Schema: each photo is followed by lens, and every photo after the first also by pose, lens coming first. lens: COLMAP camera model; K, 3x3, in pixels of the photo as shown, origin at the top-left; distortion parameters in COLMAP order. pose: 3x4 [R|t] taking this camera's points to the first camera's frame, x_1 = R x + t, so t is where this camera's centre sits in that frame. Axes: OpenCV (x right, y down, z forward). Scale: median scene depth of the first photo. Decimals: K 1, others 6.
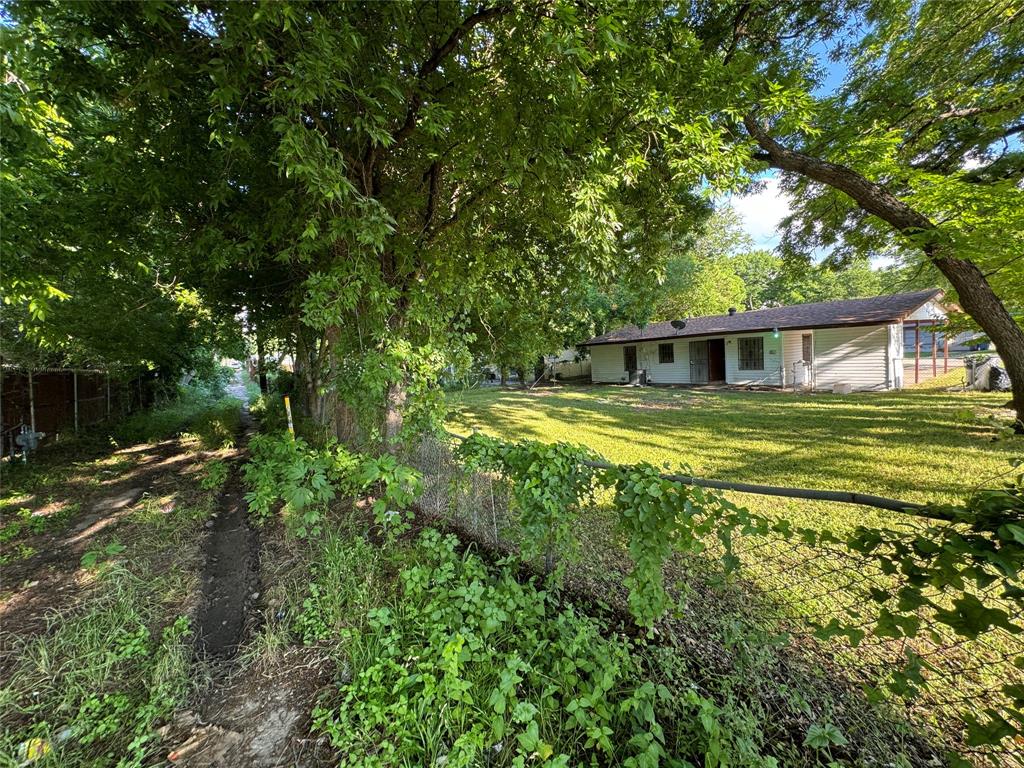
lens RADIAL K [[410.5, 0, 512.1], [0, 410.5, 385.9], [0, 0, 1]] dist [0.001269, 0.000150]
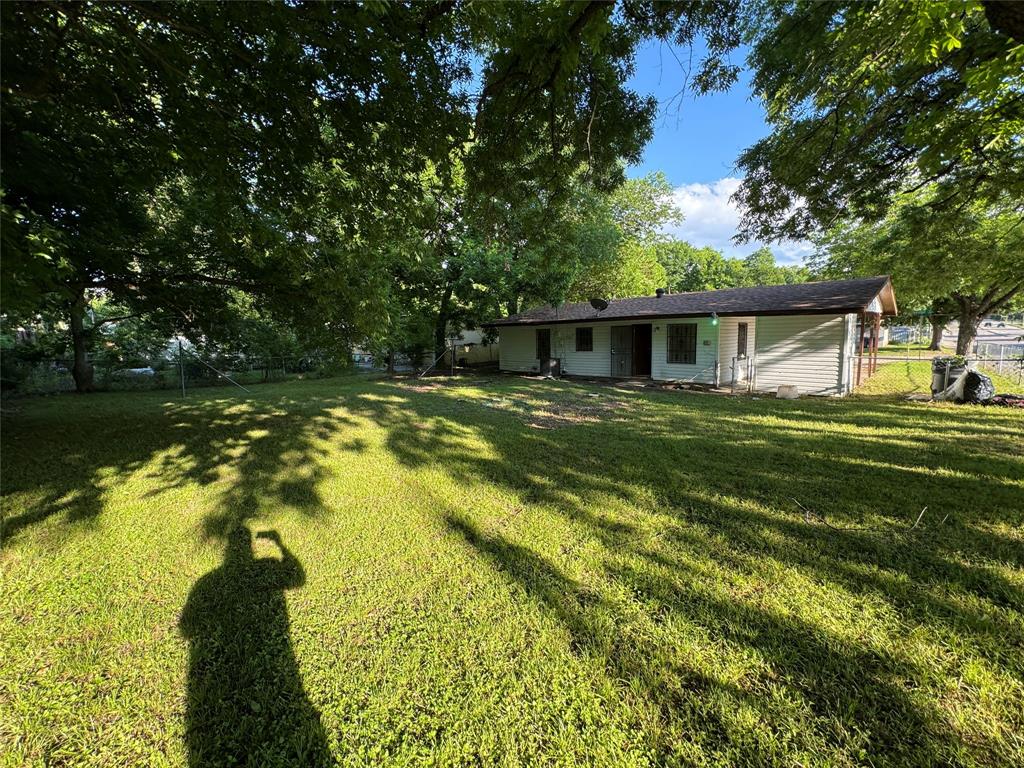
lens RADIAL K [[410.5, 0, 512.2], [0, 410.5, 384.9], [0, 0, 1]] dist [0.001269, 0.000150]
pose [[0.984624, 0.017971, 0.173758, 0.284158], [-0.025412, 0.998849, 0.040690, -0.056168], [-0.172827, -0.044479, 0.983947, 0.654678]]
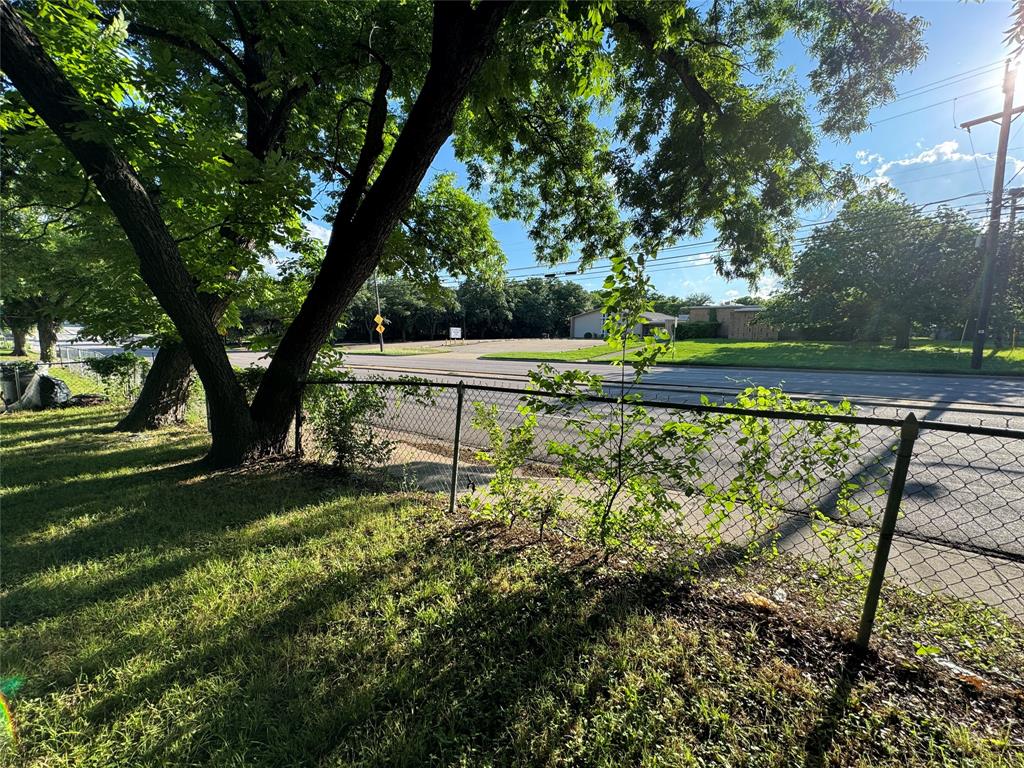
lens RADIAL K [[410.5, 0, 511.5], [0, 410.5, 384.7], [0, 0, 1]] dist [0.001269, 0.000150]
pose [[-0.258841, -0.058663, 0.964137, 0.349128], [0.072270, 0.994180, 0.079893, -0.052317], [-0.963212, 0.090358, -0.253095, 0.617581]]
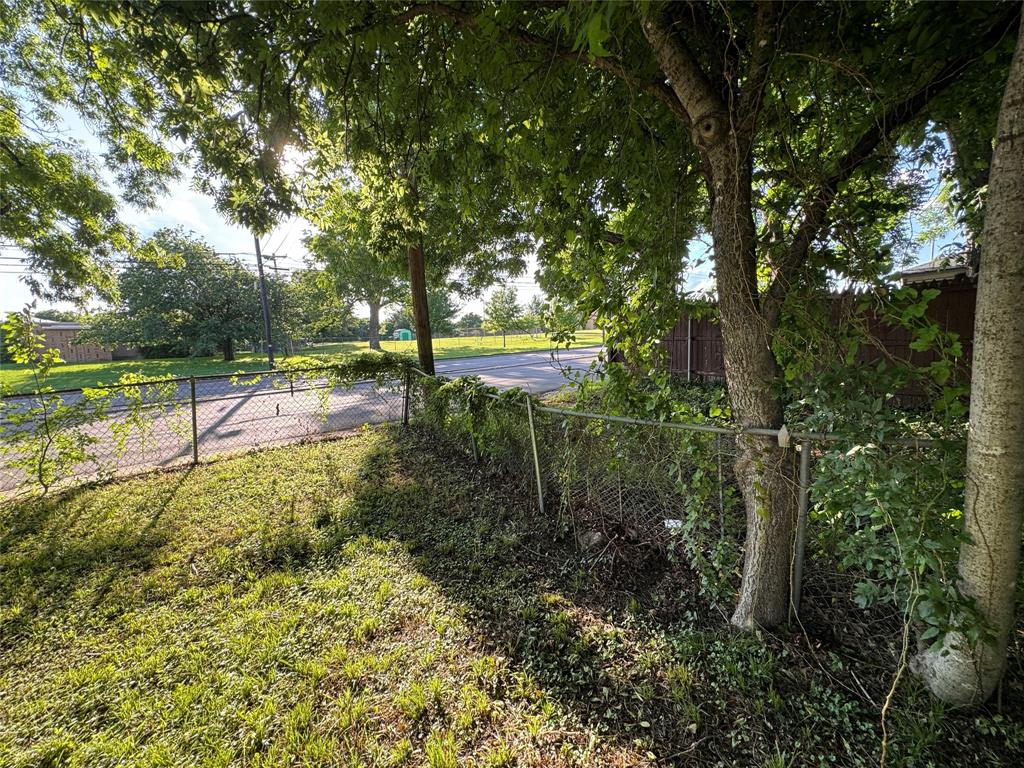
lens RADIAL K [[410.5, 0, 512.7], [0, 410.5, 383.6], [0, 0, 1]] dist [0.001269, 0.000150]
pose [[-0.993975, 0.105505, -0.029715, -0.027613], [0.098960, 0.980359, 0.170598, -0.049185], [0.047130, 0.166629, -0.984893, 1.086429]]
